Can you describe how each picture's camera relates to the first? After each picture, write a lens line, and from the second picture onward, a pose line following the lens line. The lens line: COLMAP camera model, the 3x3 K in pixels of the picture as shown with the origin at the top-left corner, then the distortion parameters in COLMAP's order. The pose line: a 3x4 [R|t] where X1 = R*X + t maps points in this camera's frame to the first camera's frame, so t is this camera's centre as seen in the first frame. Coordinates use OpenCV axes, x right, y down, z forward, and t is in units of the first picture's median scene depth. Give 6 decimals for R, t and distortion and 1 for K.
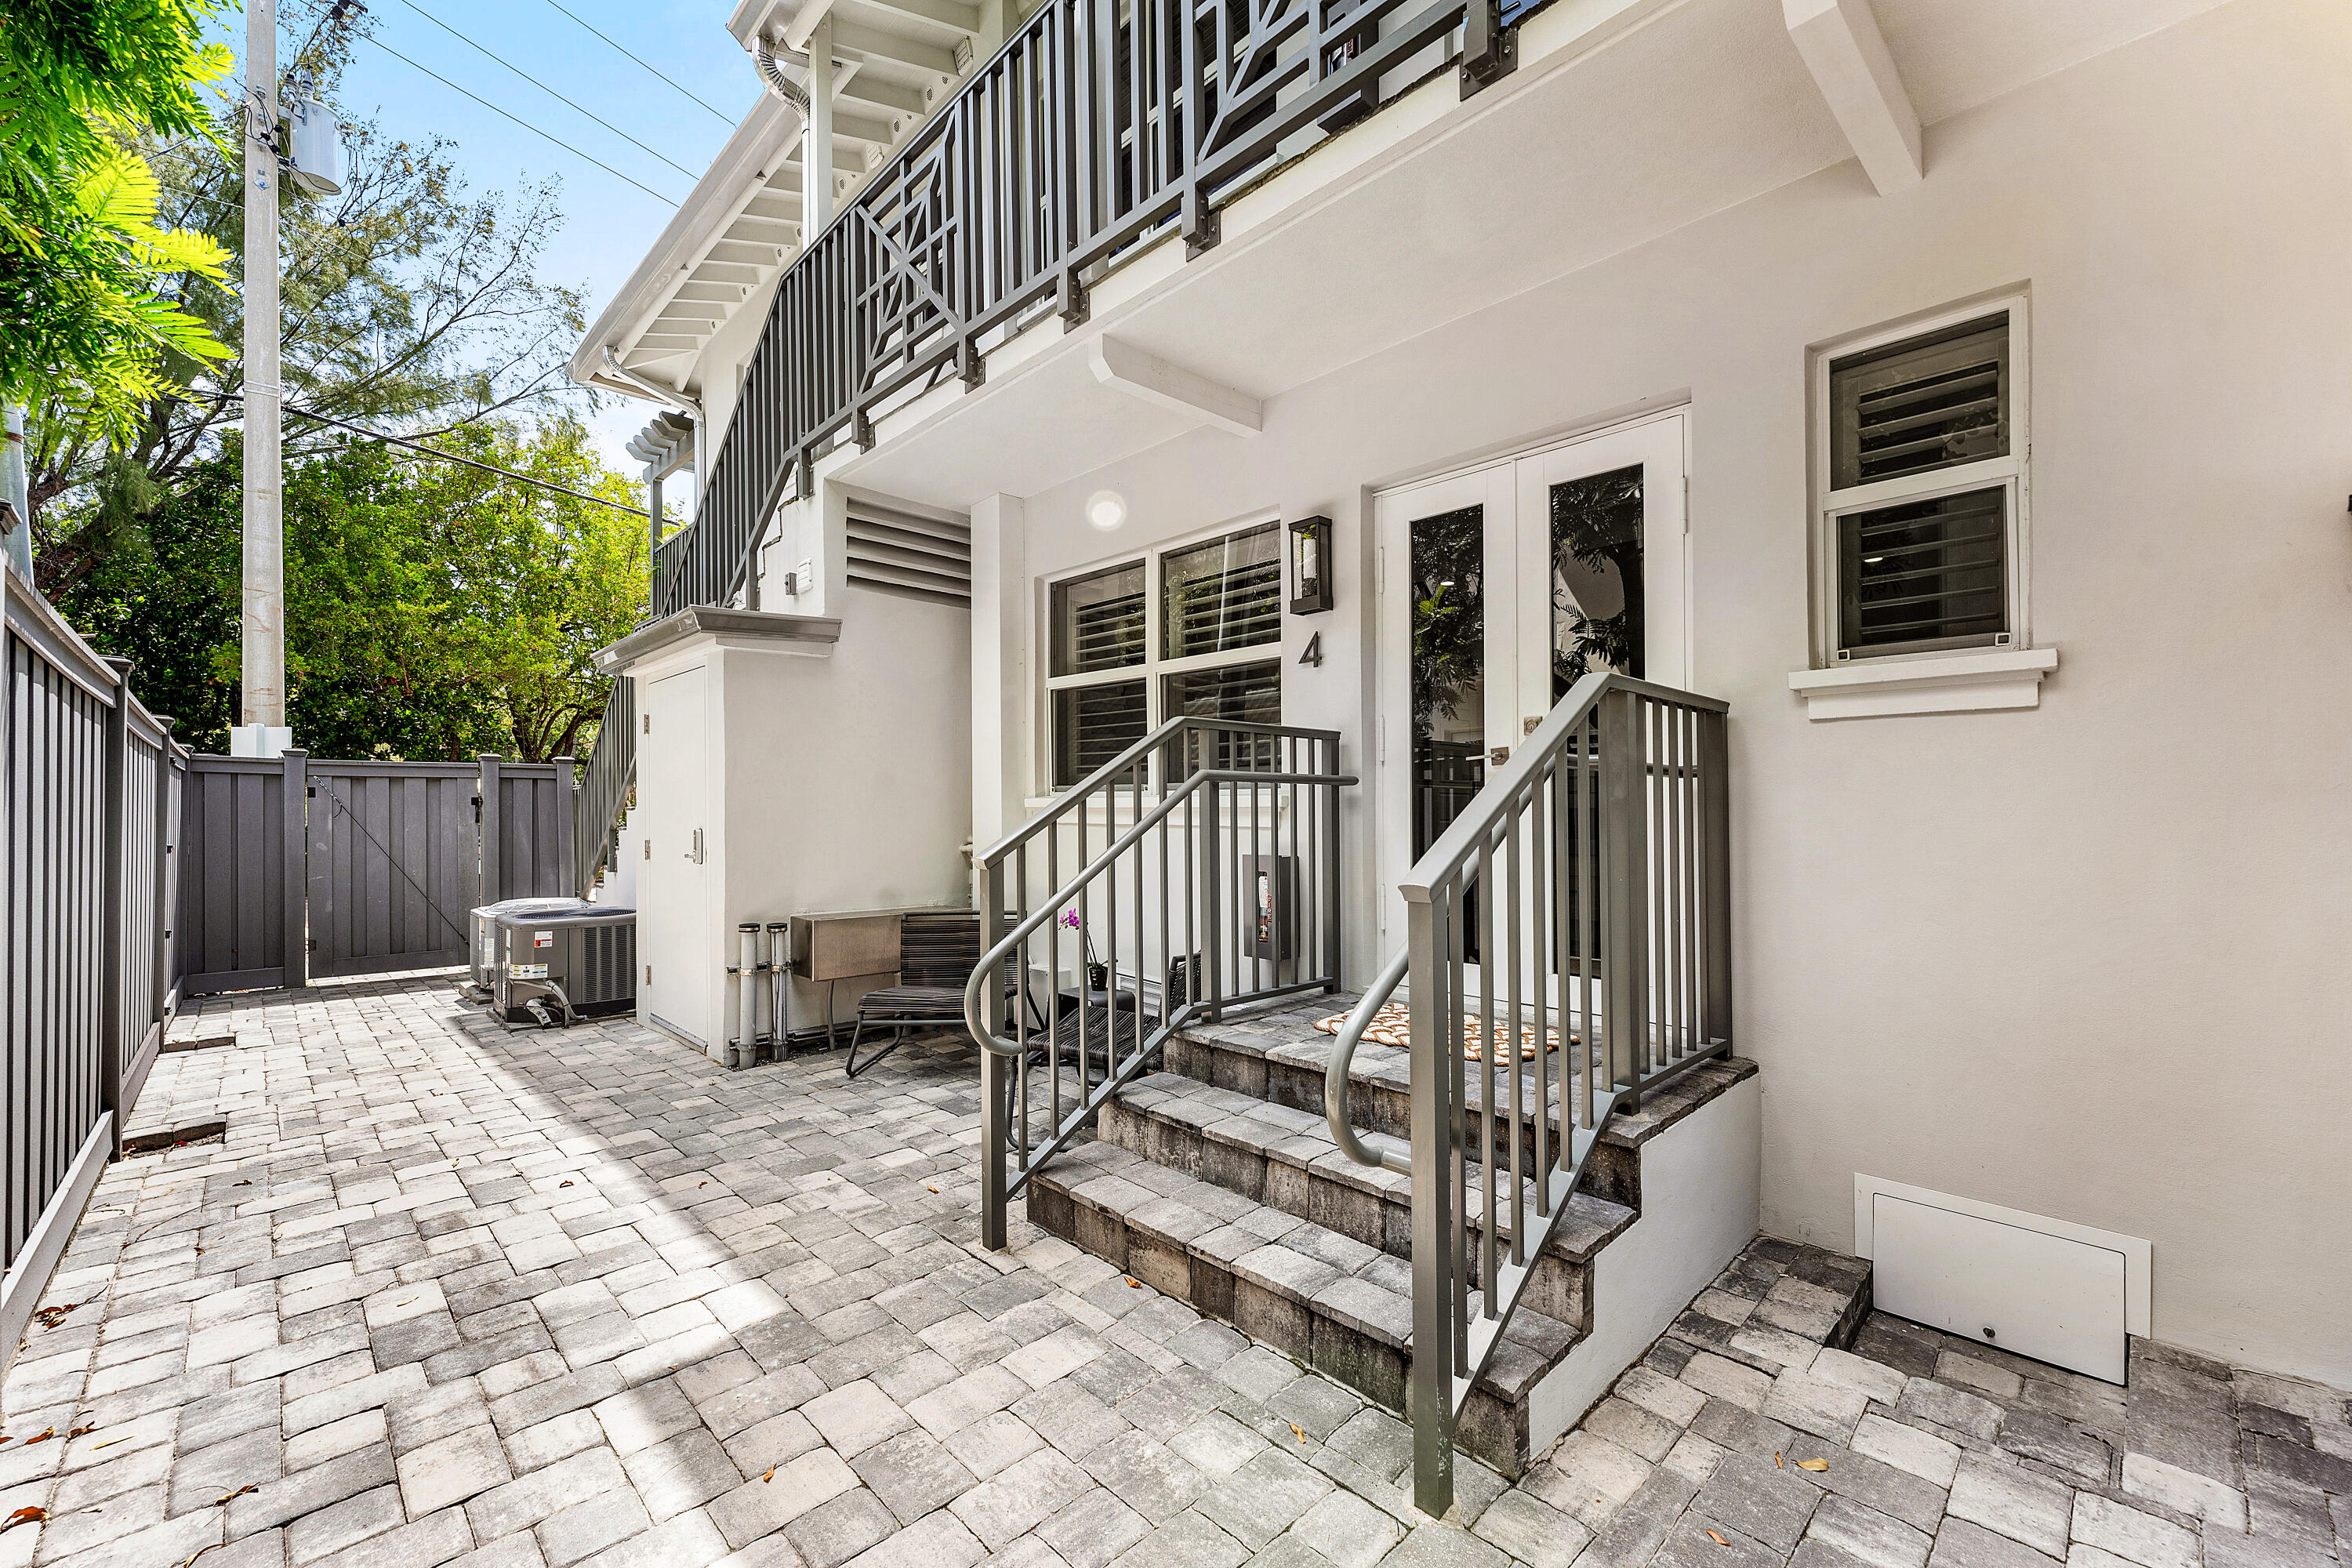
lens RADIAL K [[967.7, 0, 1161.9], [0, 967.7, 799.6], [0, 0, 1]] dist [0.009050, -0.000144]
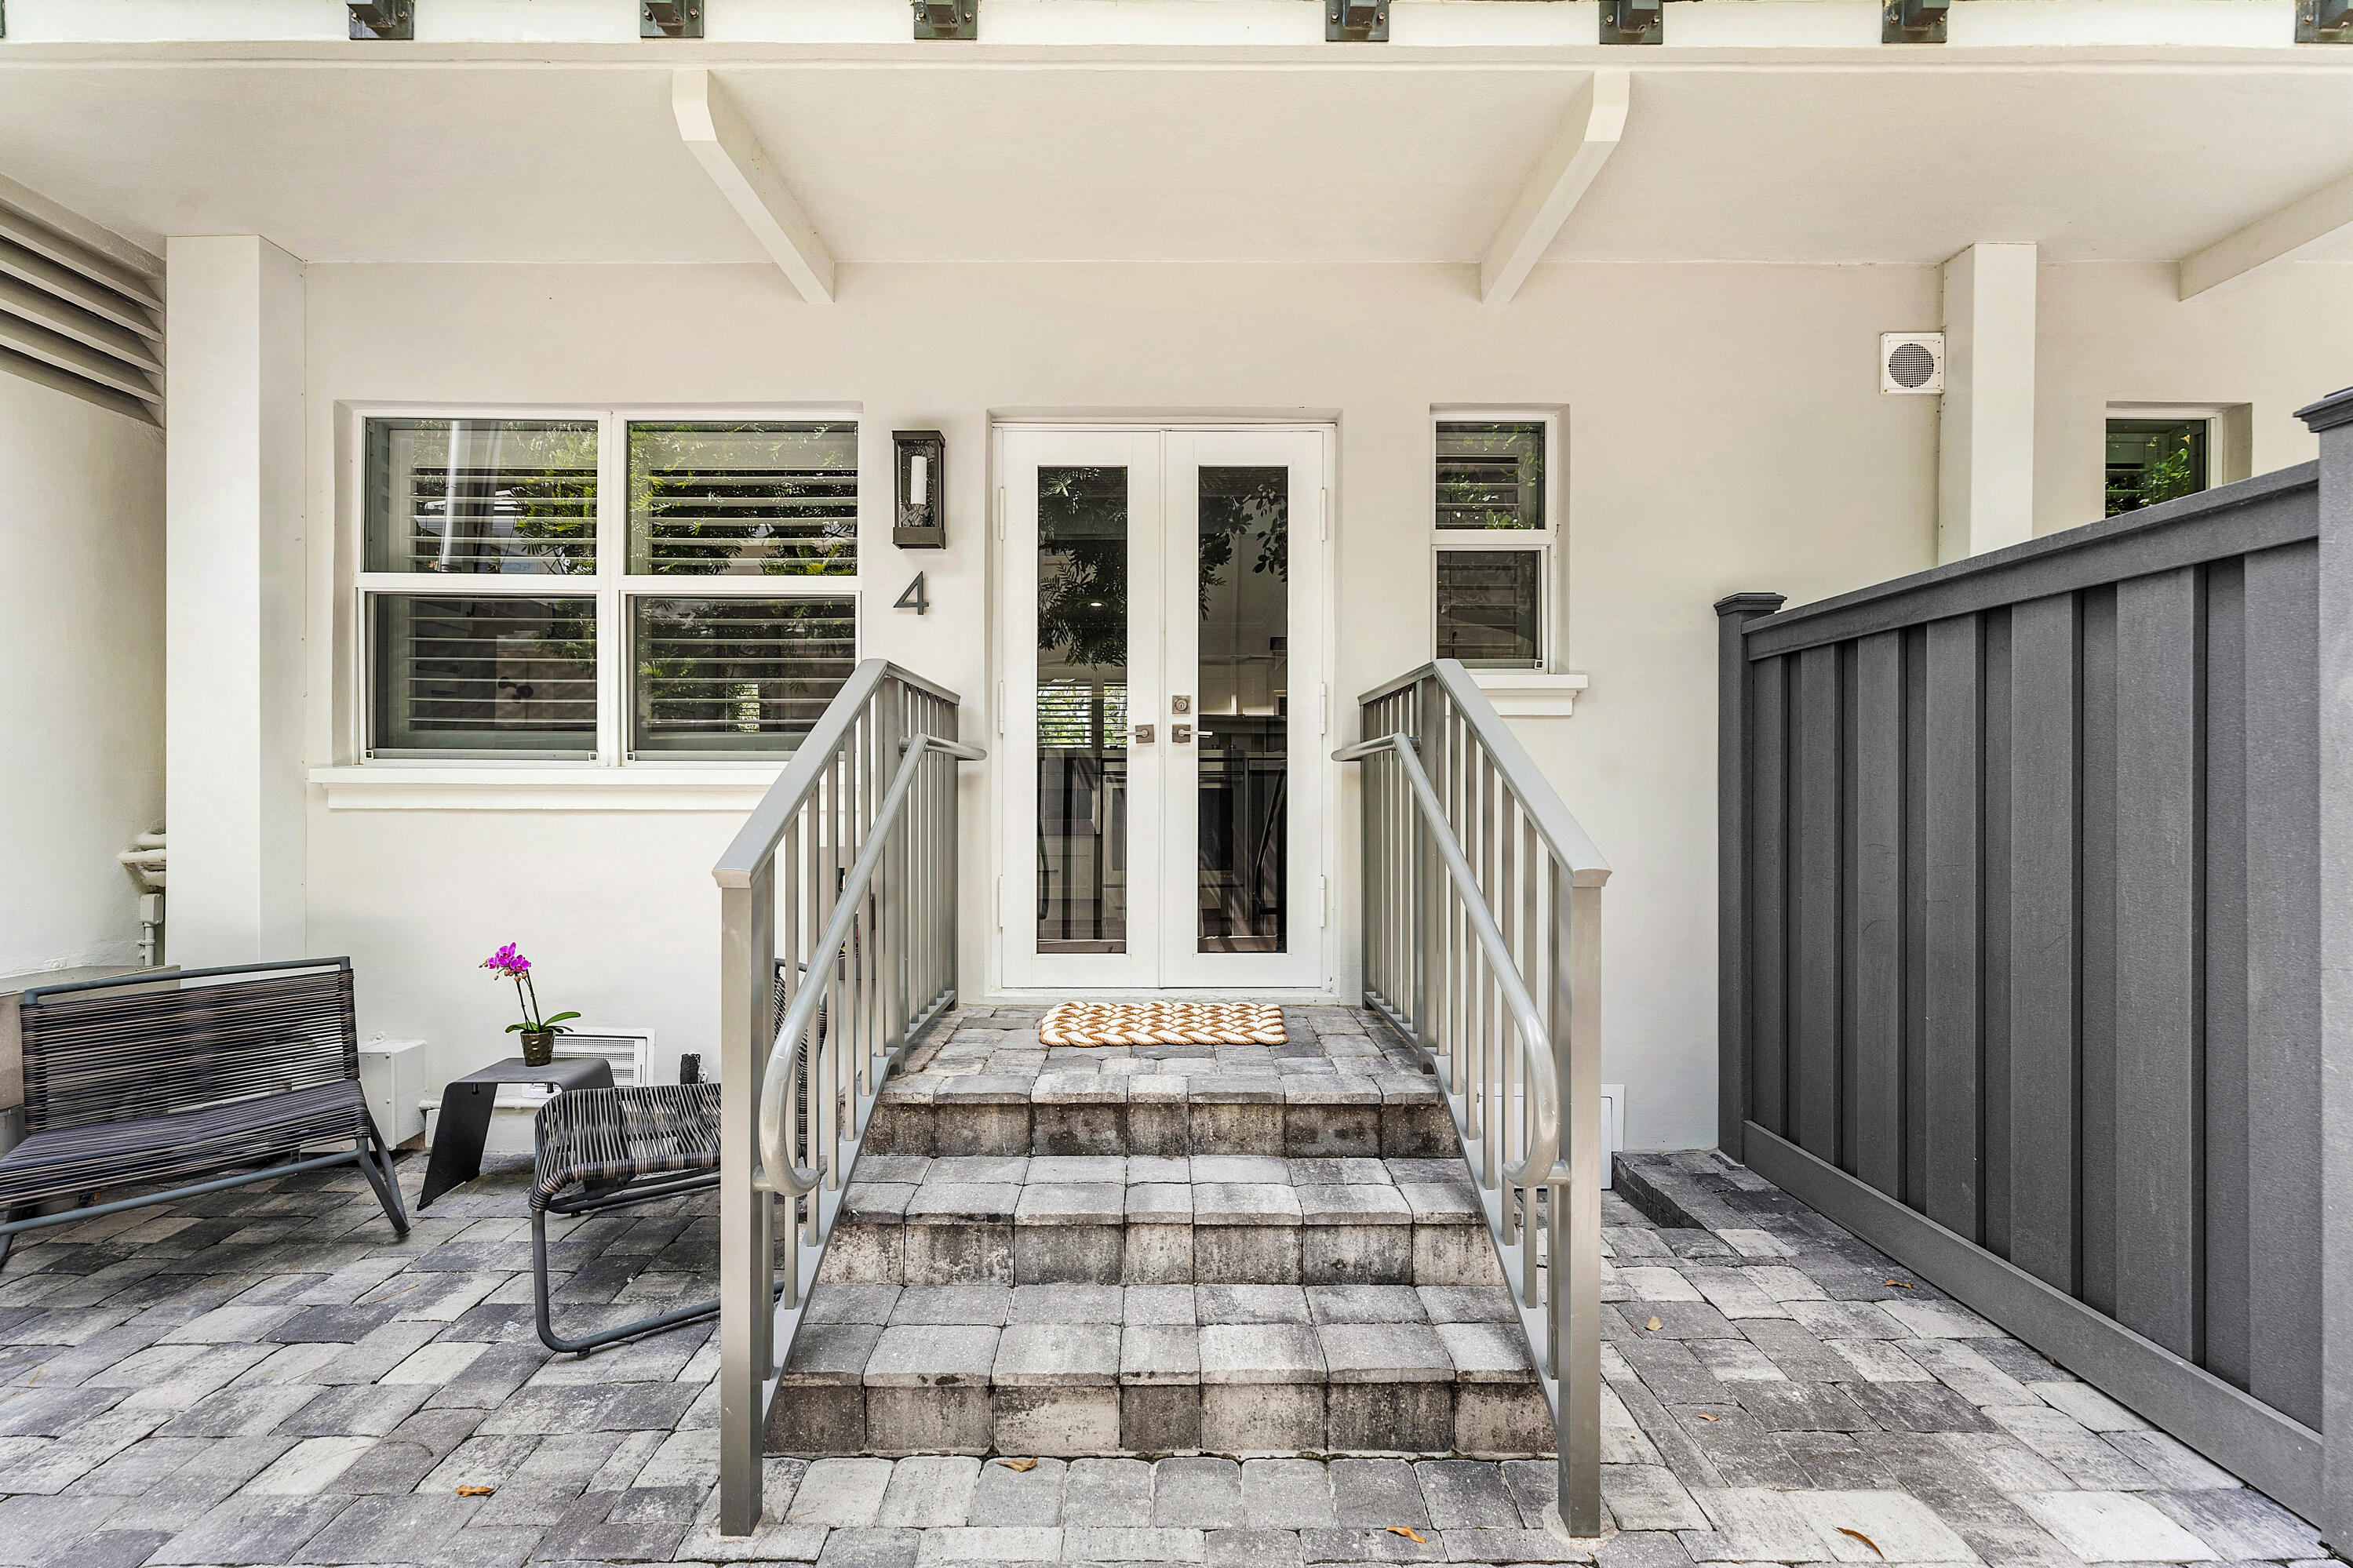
lens RADIAL K [[973.3, 0, 1163.7], [0, 973.3, 789.5], [0, 0, 1]] dist [0.002922, -0.000089]
pose [[0.683030, 0.007859, 0.730348, -0.380437], [-0.010252, 0.999947, -0.001173, 0.012293], [-0.730319, -0.006687, 0.683074, 0.364162]]
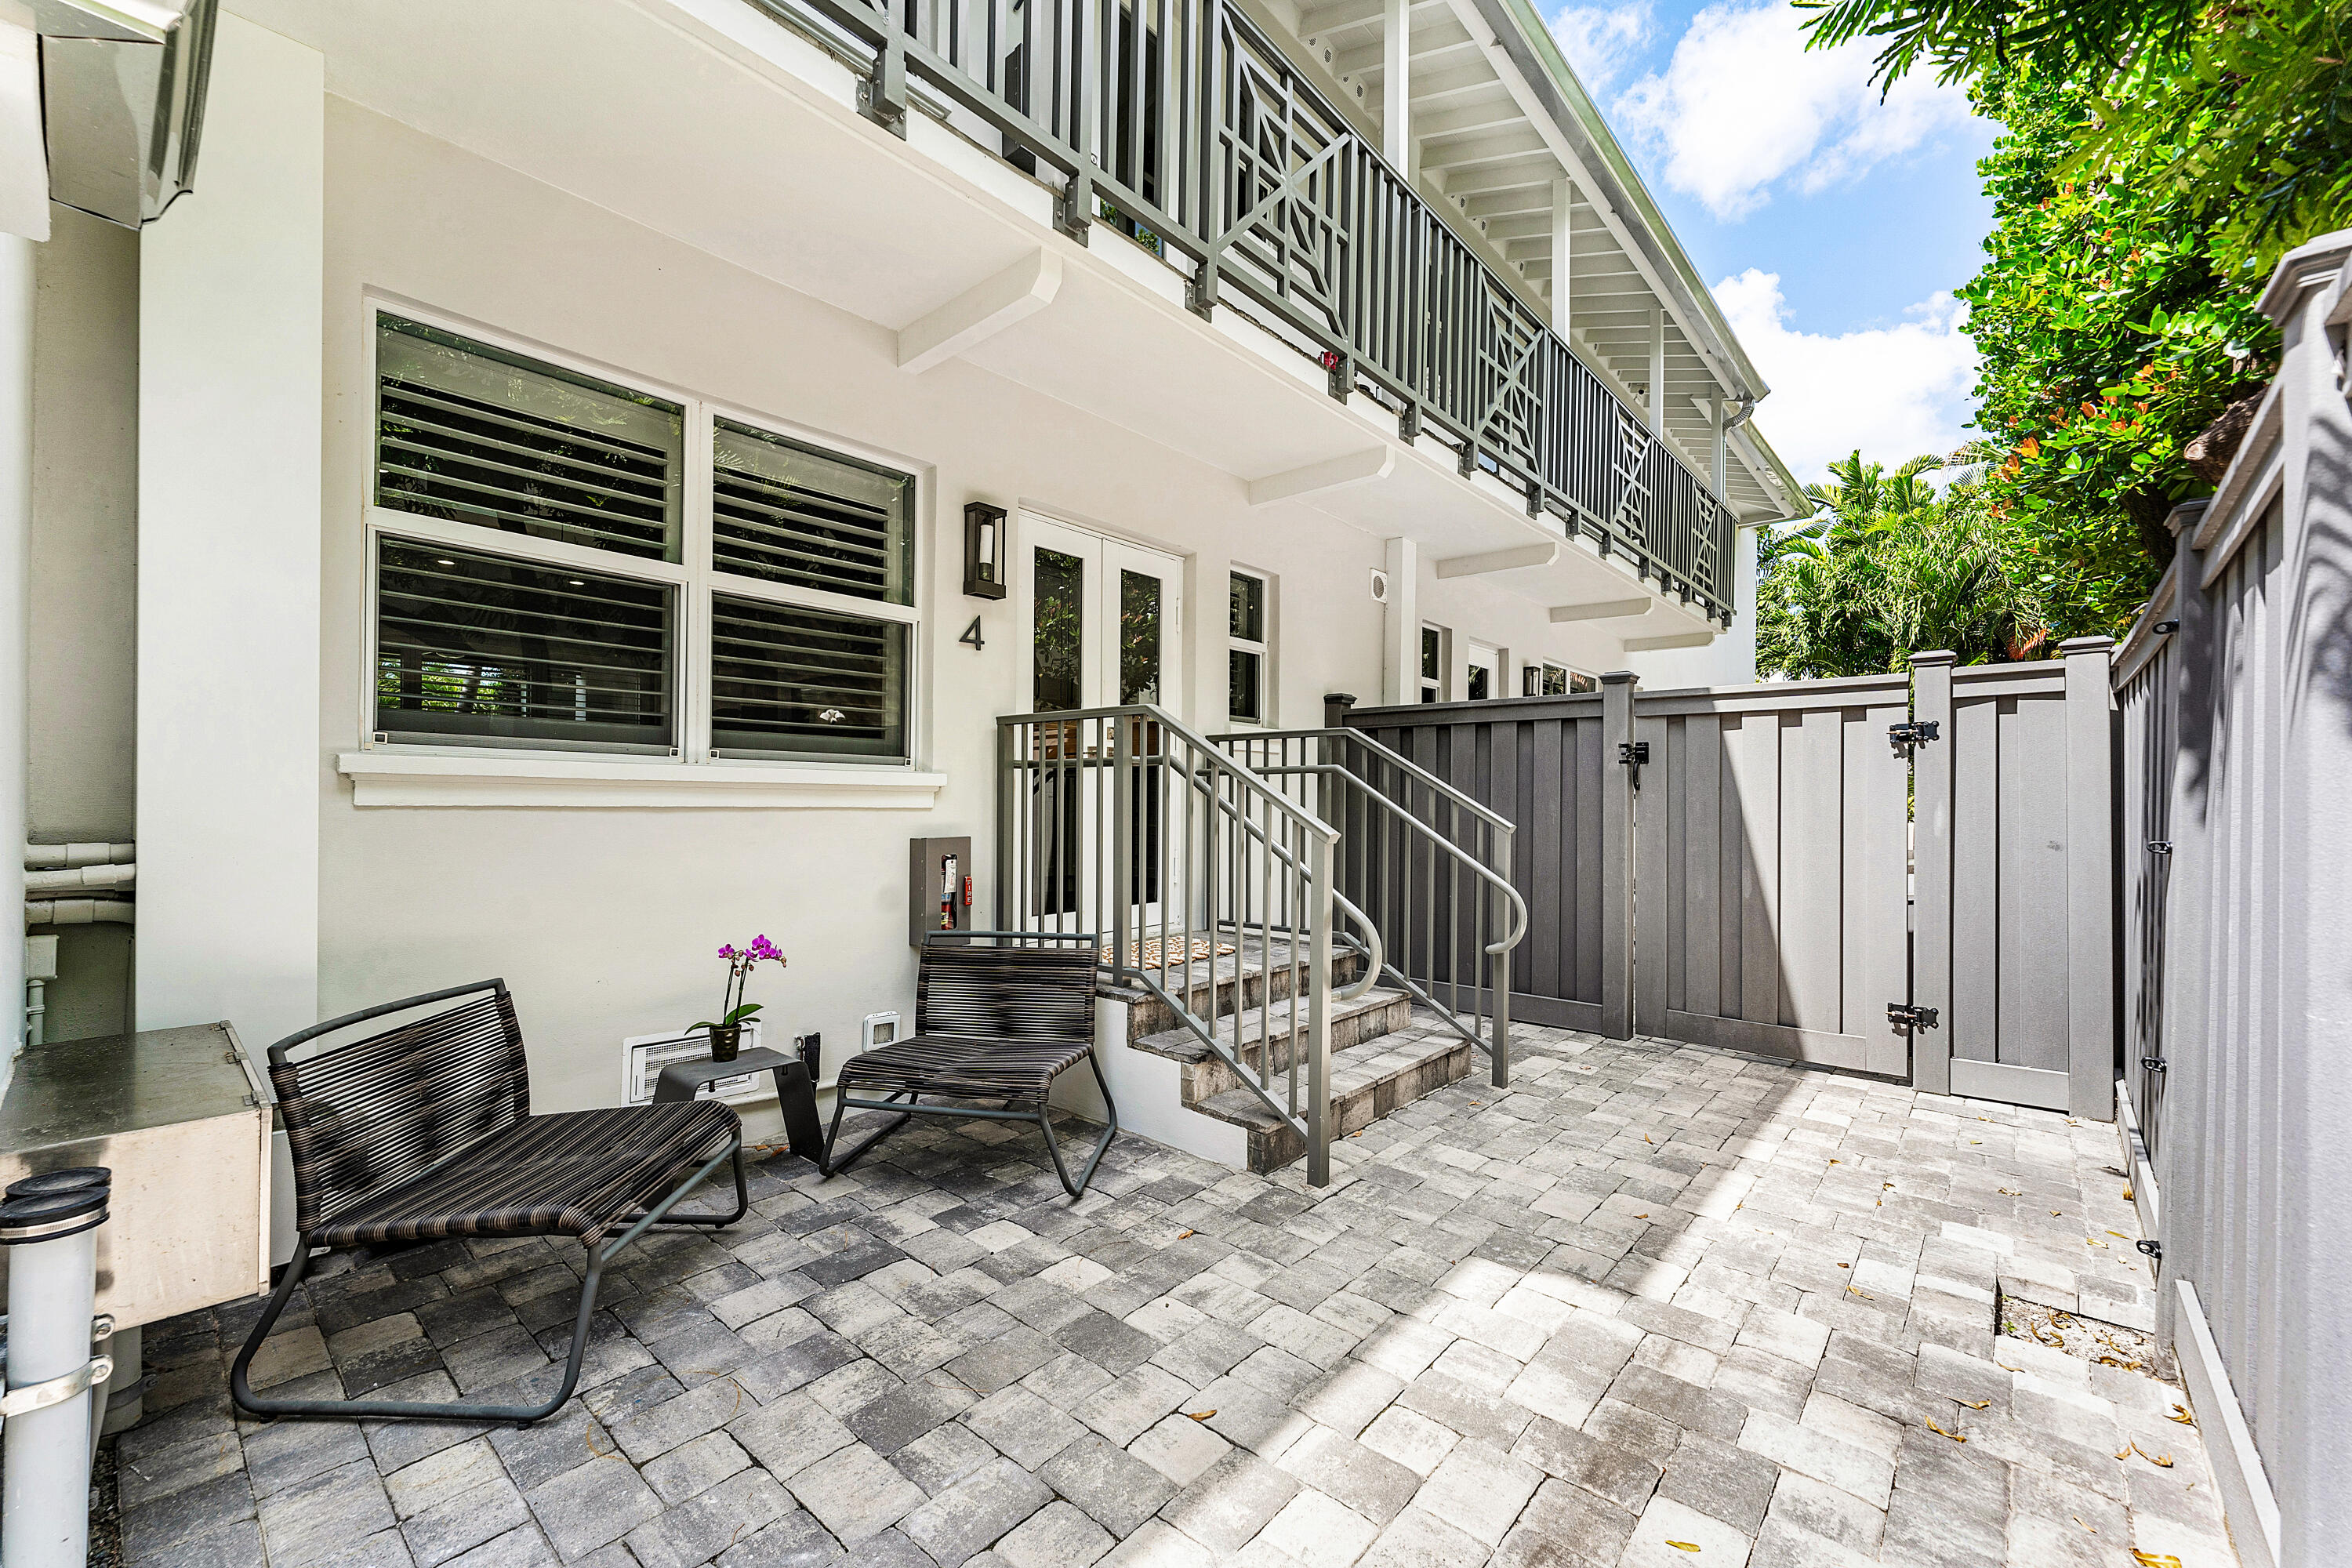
lens RADIAL K [[942.4, 0, 1196.1], [0, 942.4, 802.8], [0, 0, 1]] dist [-0.000237, -0.000114]
pose [[-0.102845, -0.000486, 0.994697, -1.077488], [-0.016943, 0.999856, -0.001263, 0.026120], [-0.994553, -0.016983, -0.102838, 1.104582]]
